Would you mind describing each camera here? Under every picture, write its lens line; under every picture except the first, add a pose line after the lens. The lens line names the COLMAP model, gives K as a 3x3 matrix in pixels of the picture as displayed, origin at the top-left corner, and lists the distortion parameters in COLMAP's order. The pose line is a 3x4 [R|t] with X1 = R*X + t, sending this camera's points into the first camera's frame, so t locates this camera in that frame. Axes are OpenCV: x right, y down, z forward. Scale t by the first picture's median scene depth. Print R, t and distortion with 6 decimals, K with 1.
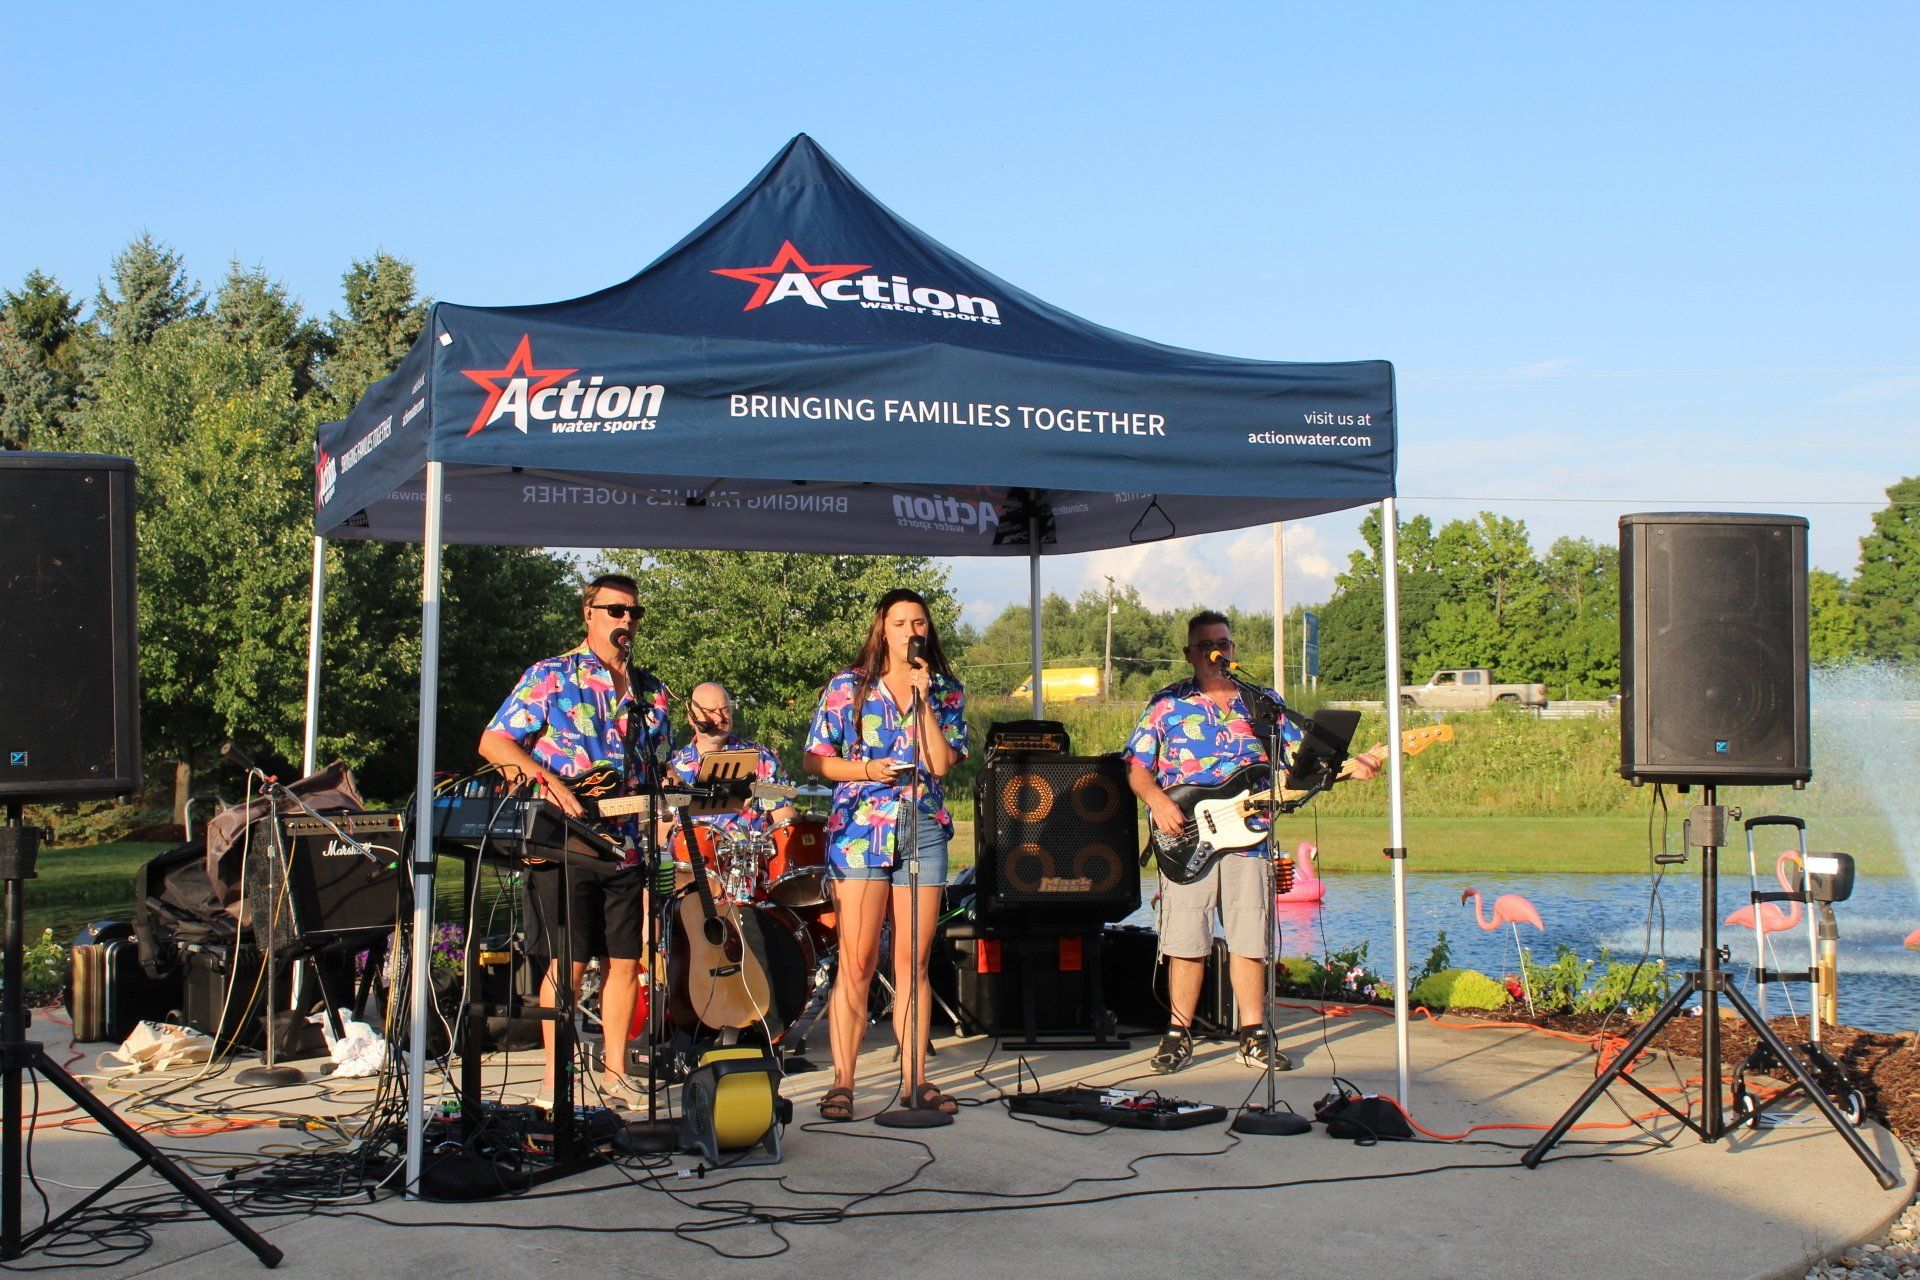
lens RADIAL K [[2555.1, 0, 958.0], [0, 2555.1, 640.7], [0, 0, 1]] dist [-0.071800, 0.000000]
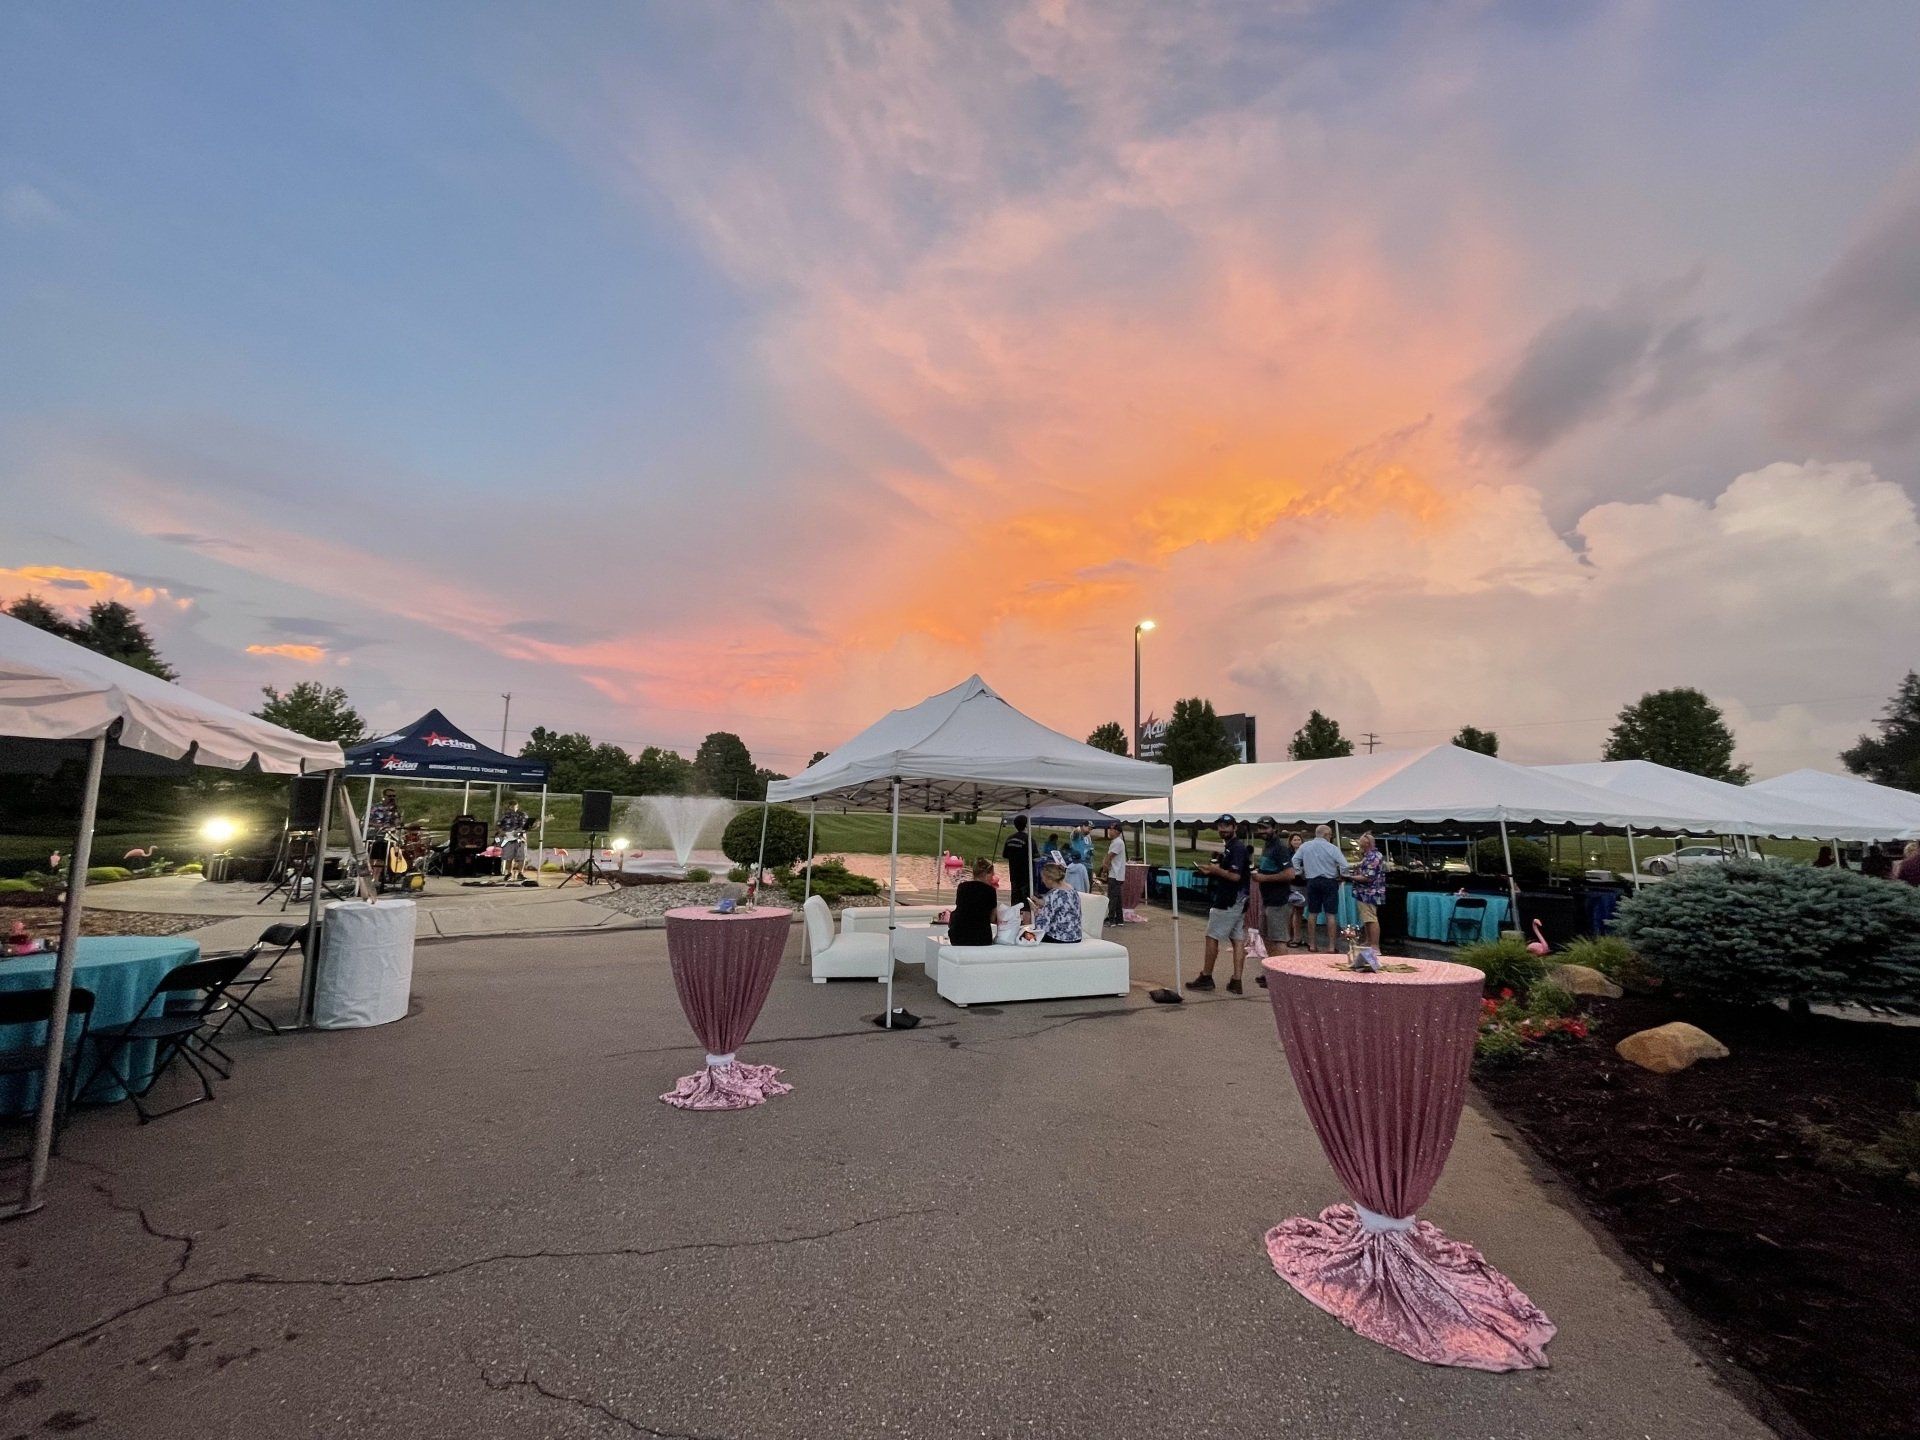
lens RADIAL K [[765.1, 0, 958.1], [0, 765.1, 722.6], [0, 0, 1]] dist [-0.001709, -0.000163]
pose [[0.778845, 0.104262, 0.618490, -0.176070], [-0.059720, 0.993934, -0.092348, -0.072815], [-0.624367, 0.034988, 0.780348, -0.876849]]
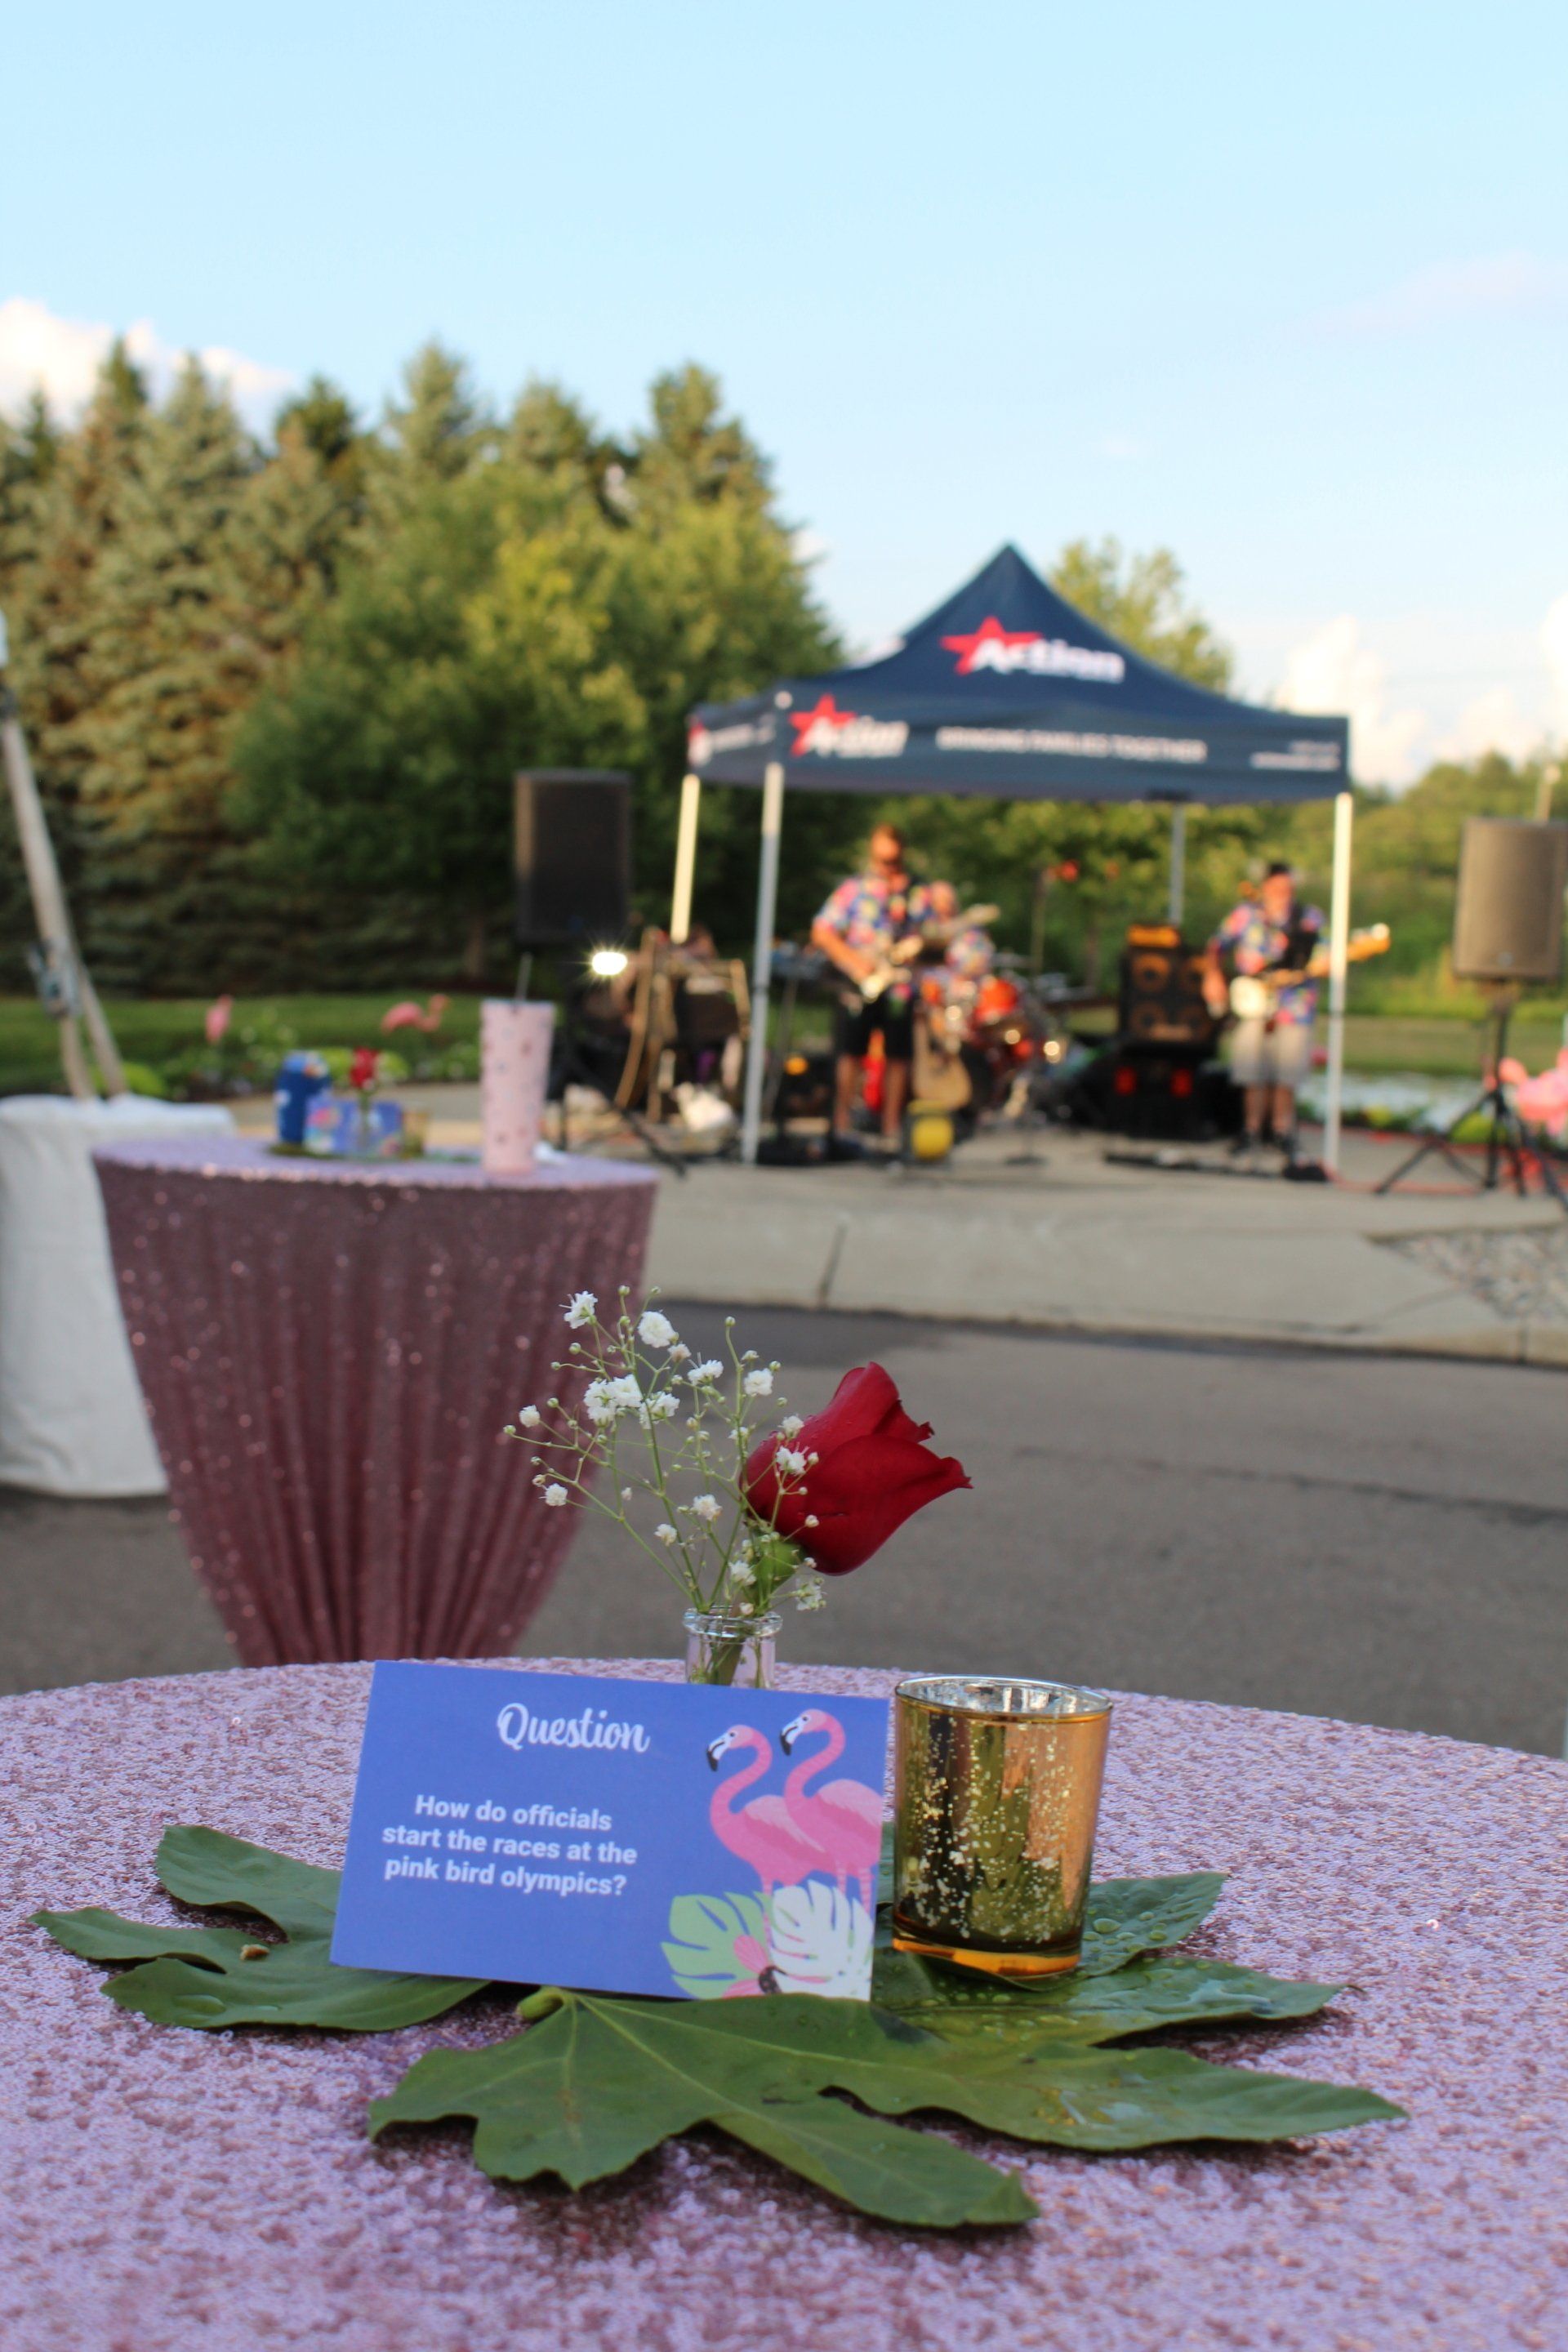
lens RADIAL K [[3130.0, 0, 780.4], [0, 3130.0, 1175.0], [0, 0, 1]] dist [-0.071800, 0.000000]
pose [[0.982370, 0.057666, -0.177831, 0.142484], [-0.035264, 0.991320, 0.126650, -0.044071], [0.183591, -0.118146, 0.975877, -0.816116]]
